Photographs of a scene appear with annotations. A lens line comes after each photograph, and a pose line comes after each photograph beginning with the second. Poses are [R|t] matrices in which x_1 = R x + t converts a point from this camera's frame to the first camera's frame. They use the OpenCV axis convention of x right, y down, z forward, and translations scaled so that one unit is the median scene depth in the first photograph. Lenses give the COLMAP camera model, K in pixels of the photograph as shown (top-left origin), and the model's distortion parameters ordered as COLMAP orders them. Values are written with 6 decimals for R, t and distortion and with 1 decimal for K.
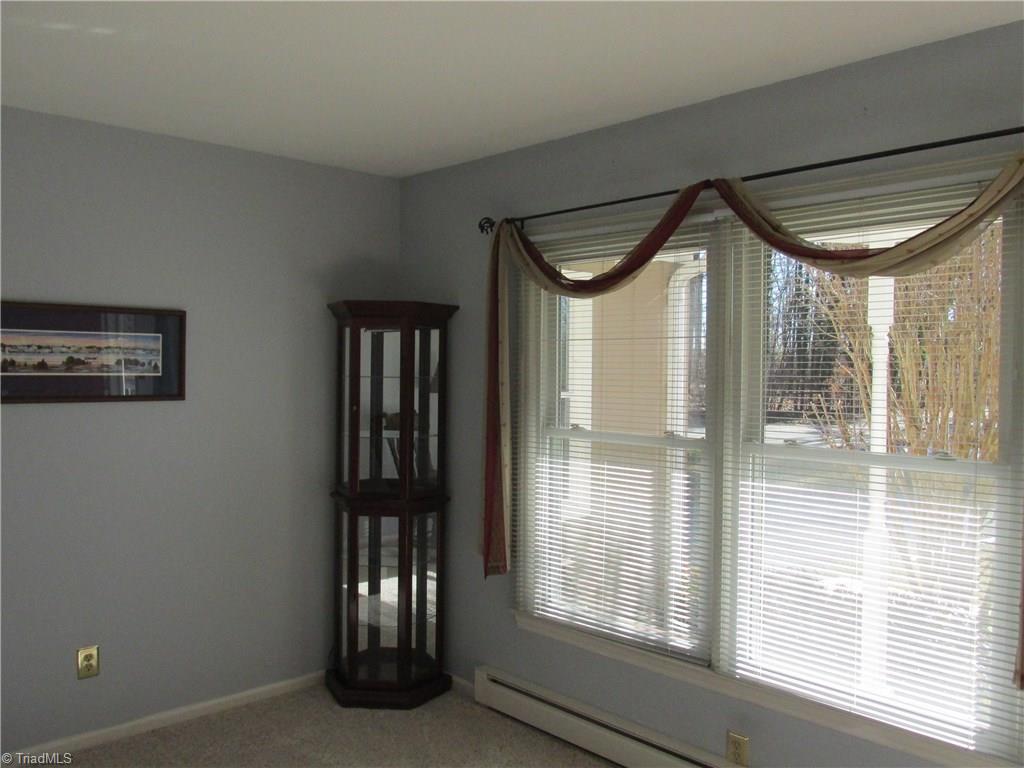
lens RADIAL K [[870.5, 0, 512.1], [0, 870.5, 385.1], [0, 0, 1]] dist [-0.002416, -0.003669]
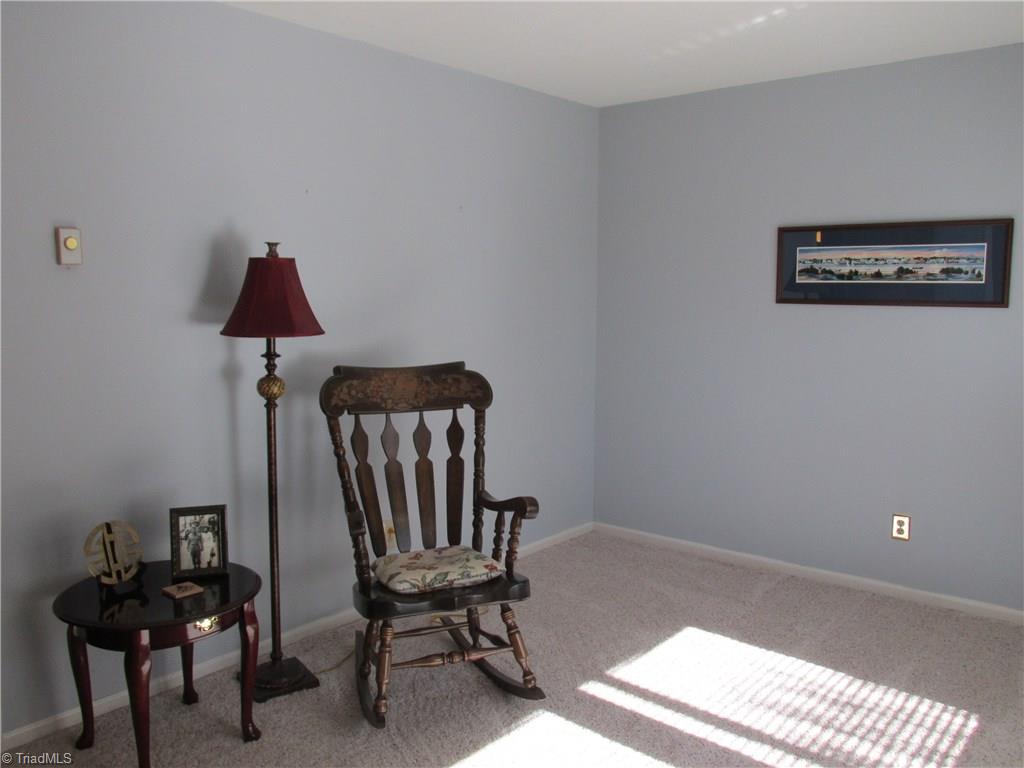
lens RADIAL K [[870.5, 0, 511.6], [0, 870.5, 381.3], [0, 0, 1]] dist [-0.002416, -0.003669]
pose [[0.120616, 0.110596, -0.986519, 0.590343], [-0.016366, 0.993861, 0.109418, 0.000874], [0.992564, 0.002948, 0.121686, 0.327561]]
